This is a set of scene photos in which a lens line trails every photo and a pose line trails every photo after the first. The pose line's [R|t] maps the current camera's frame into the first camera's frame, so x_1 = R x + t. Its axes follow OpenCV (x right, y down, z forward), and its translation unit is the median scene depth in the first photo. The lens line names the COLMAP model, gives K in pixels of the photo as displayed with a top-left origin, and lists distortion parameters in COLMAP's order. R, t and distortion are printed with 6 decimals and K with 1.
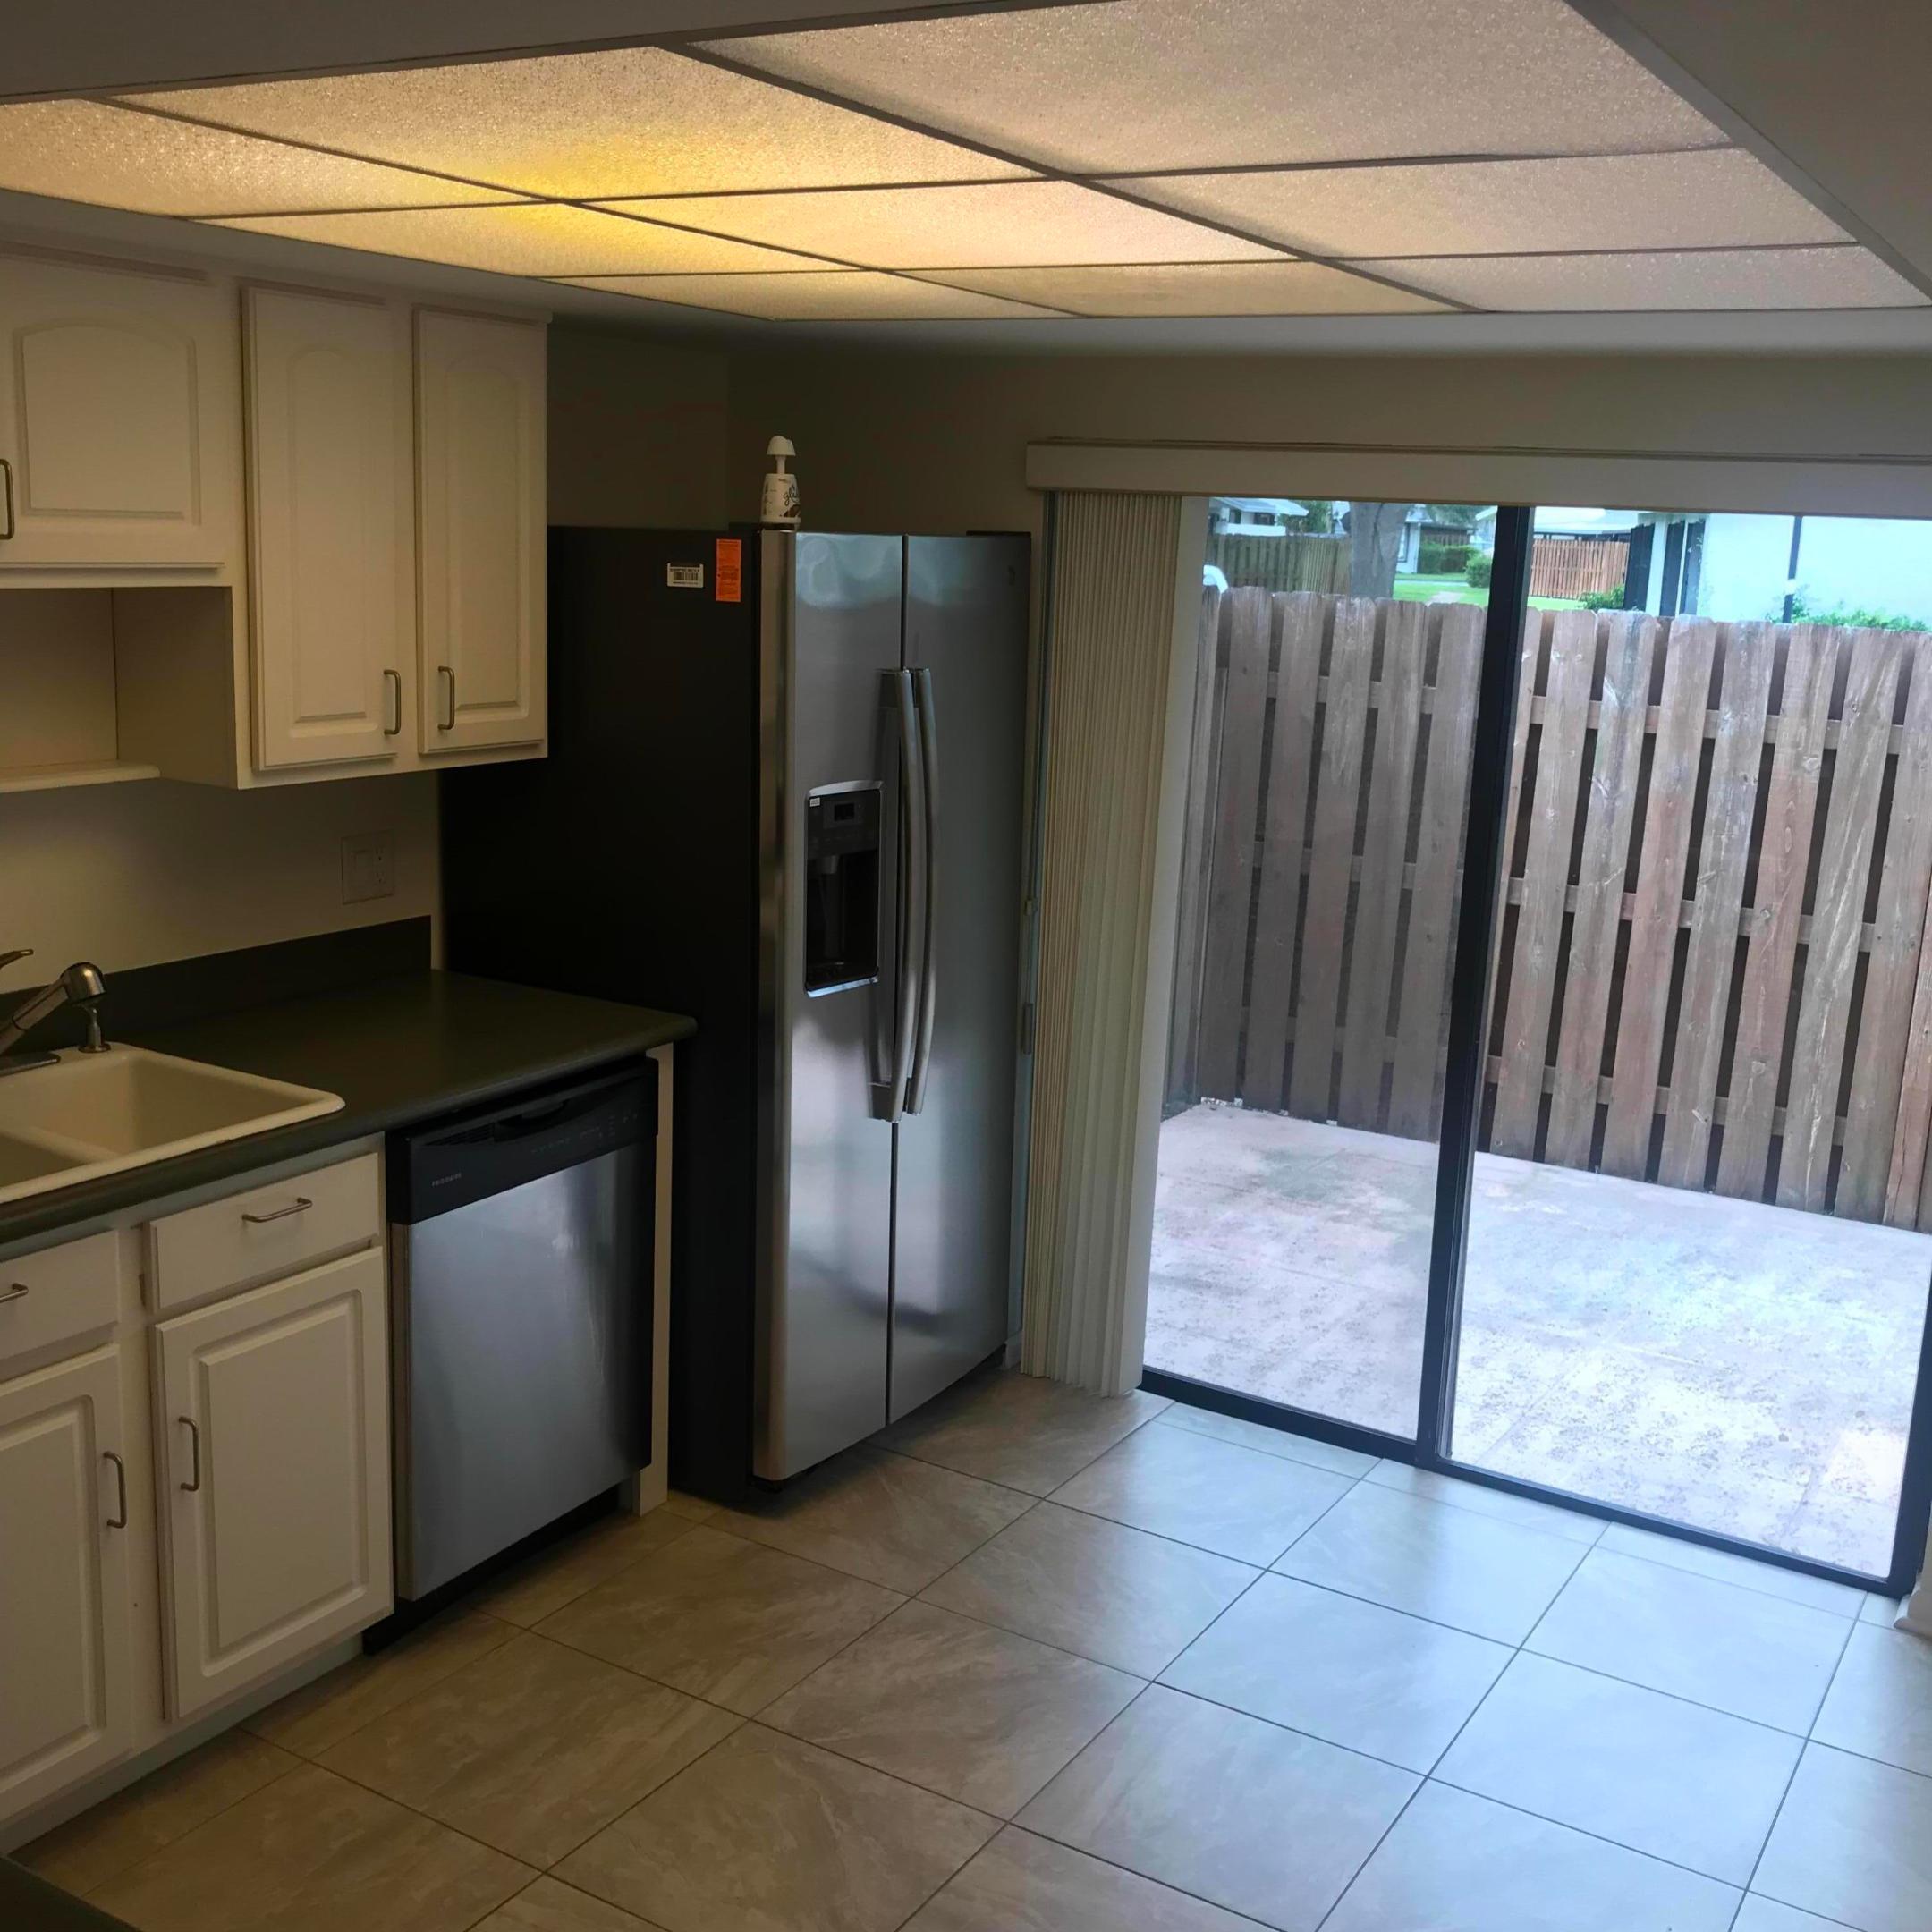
lens RADIAL K [[2185.3, 0, 958.9], [0, 2185.3, 962.1], [0, 0, 1]] dist [0.050771, 0.000000]
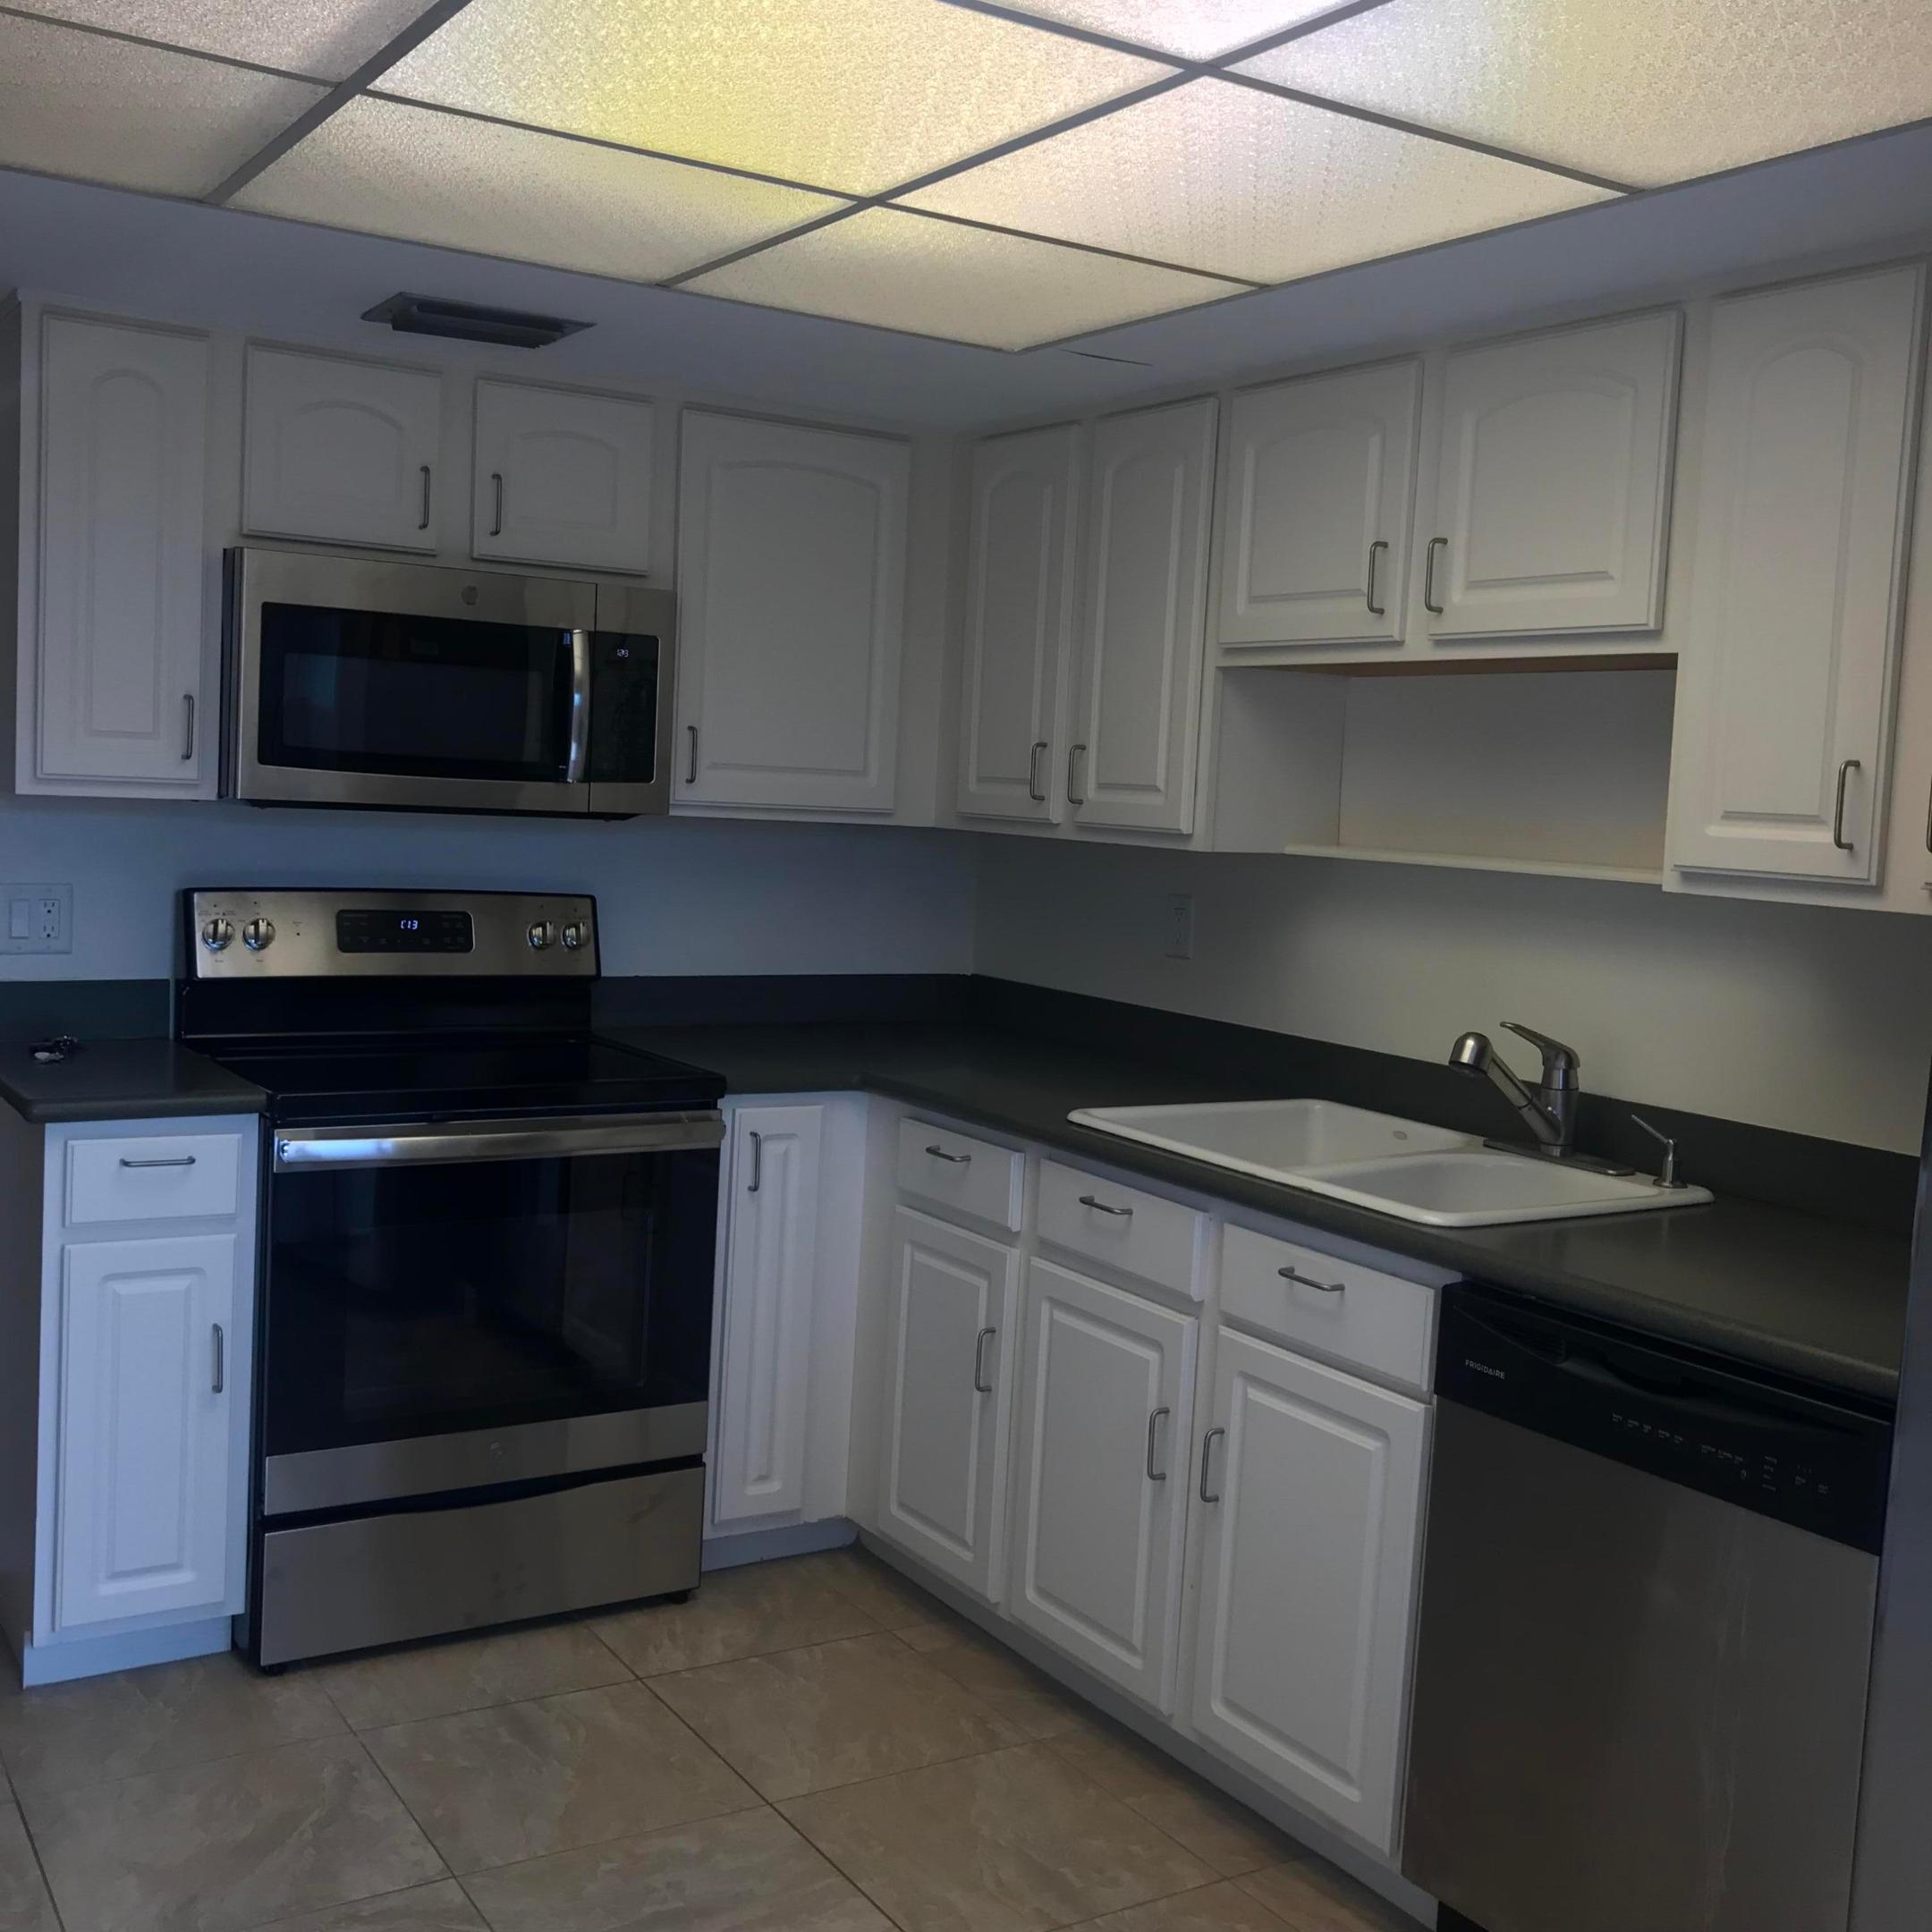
lens RADIAL K [[2185.3, 0, 967.3], [0, 2185.3, 966.1], [0, 0, 1]] dist [0.050771, 0.000000]
pose [[-0.449685, 0.009724, -0.893134, 0.600844], [-0.251955, 0.957952, 0.137286, -0.108835], [0.856914, 0.286765, -0.428327, 1.246872]]
